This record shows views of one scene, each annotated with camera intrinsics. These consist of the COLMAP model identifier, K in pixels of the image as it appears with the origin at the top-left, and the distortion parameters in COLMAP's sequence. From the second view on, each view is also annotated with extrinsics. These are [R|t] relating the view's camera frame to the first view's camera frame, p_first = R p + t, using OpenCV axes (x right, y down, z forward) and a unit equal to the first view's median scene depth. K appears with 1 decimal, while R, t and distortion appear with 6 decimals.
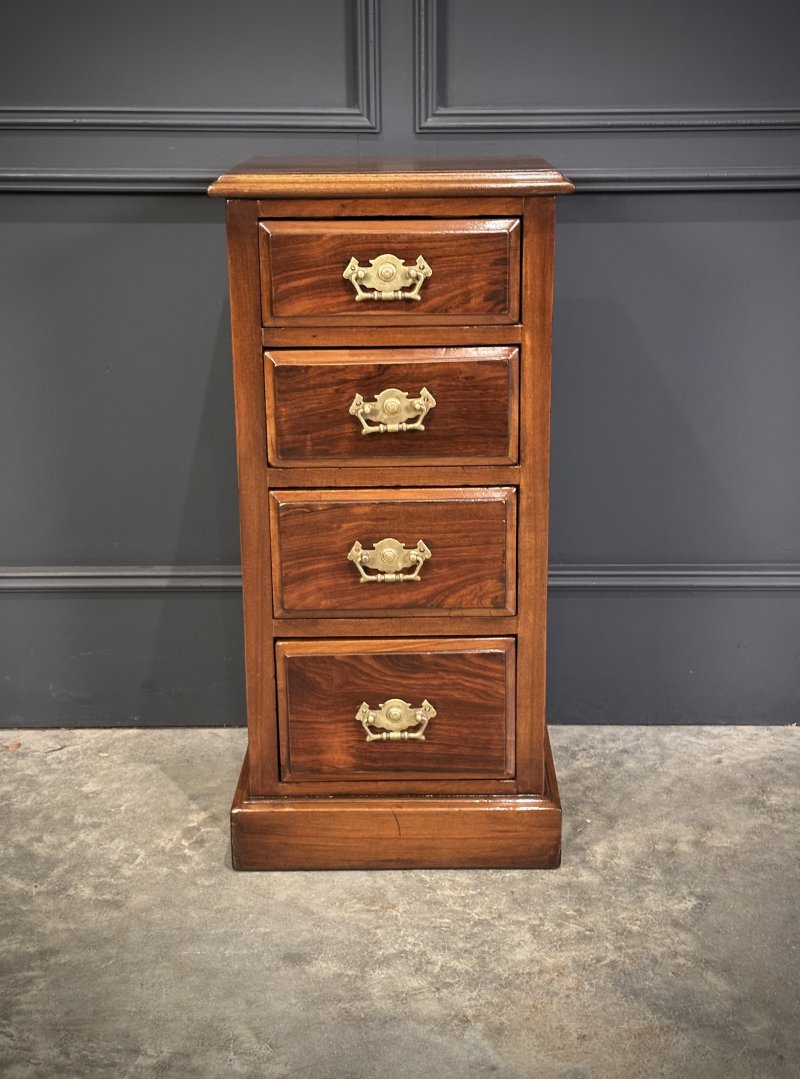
lens RADIAL K [[1584.6, 0, 425.8], [0, 1584.6, 534.4], [0, 0, 1]] dist [0.225517, -0.576384]
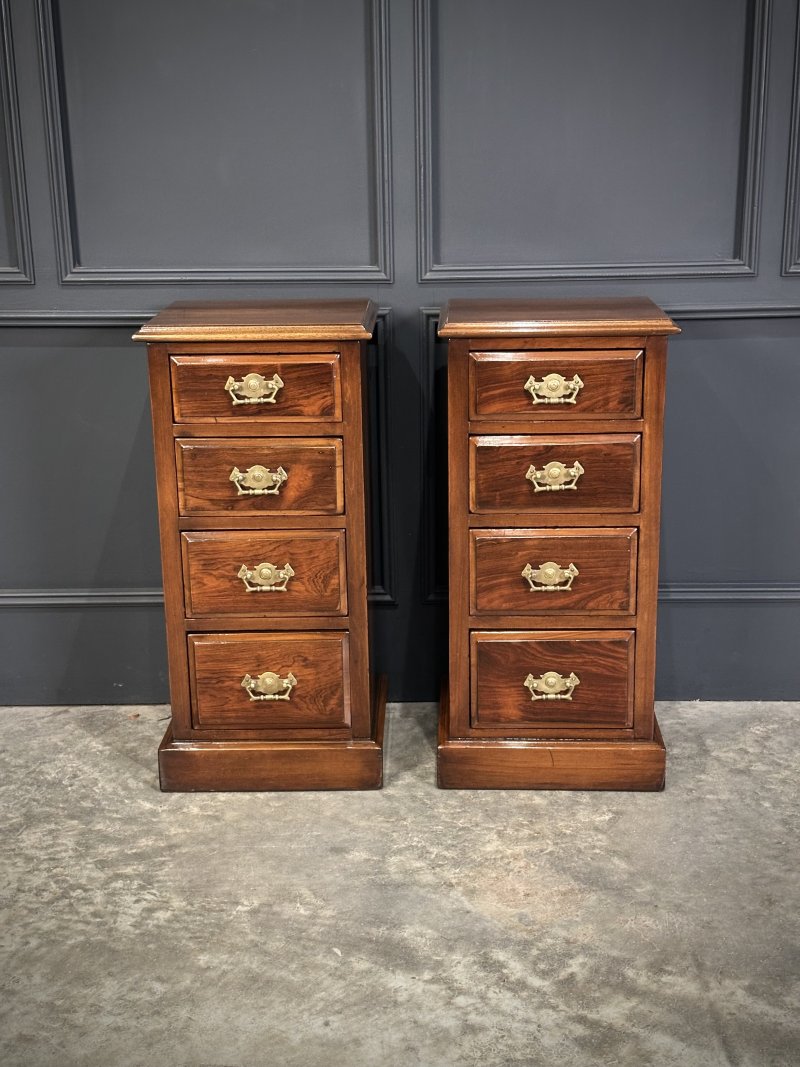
lens RADIAL K [[1511.7, 0, 410.1], [0, 1511.7, 535.0], [0, 0, 1]] dist [0.142566, -0.017027]
pose [[0.999665, -0.005985, -0.025186, 0.021765], [0.005684, 0.999912, -0.012027, -0.010939], [0.025255, 0.011880, 0.999610, -0.396950]]
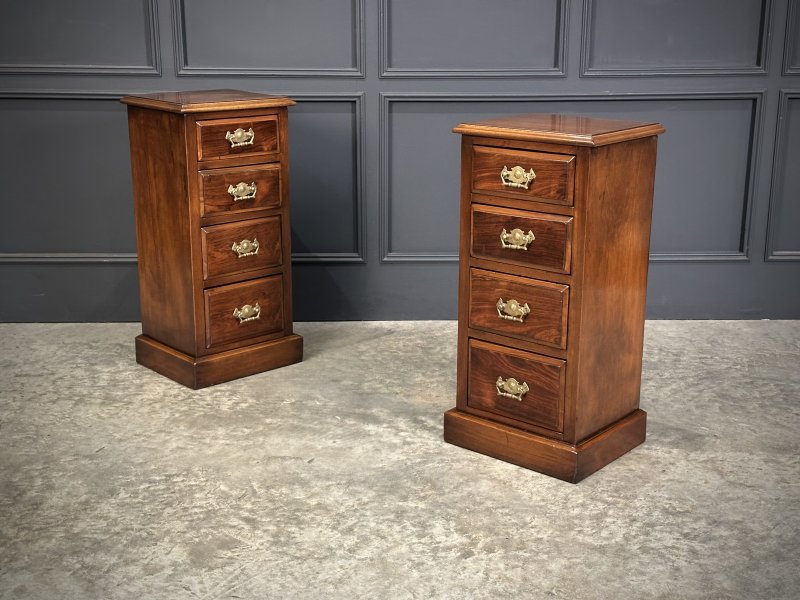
lens RADIAL K [[1147.0, 0, 399.0], [0, 1147.0, 300.0], [0, 0, 1]] dist [0.223511, -0.568337]
pose [[0.770234, 0.183638, -0.610751, 0.784131], [-0.197303, 0.979280, 0.045623, -0.036182], [0.606474, 0.085363, 0.790508, -0.289490]]
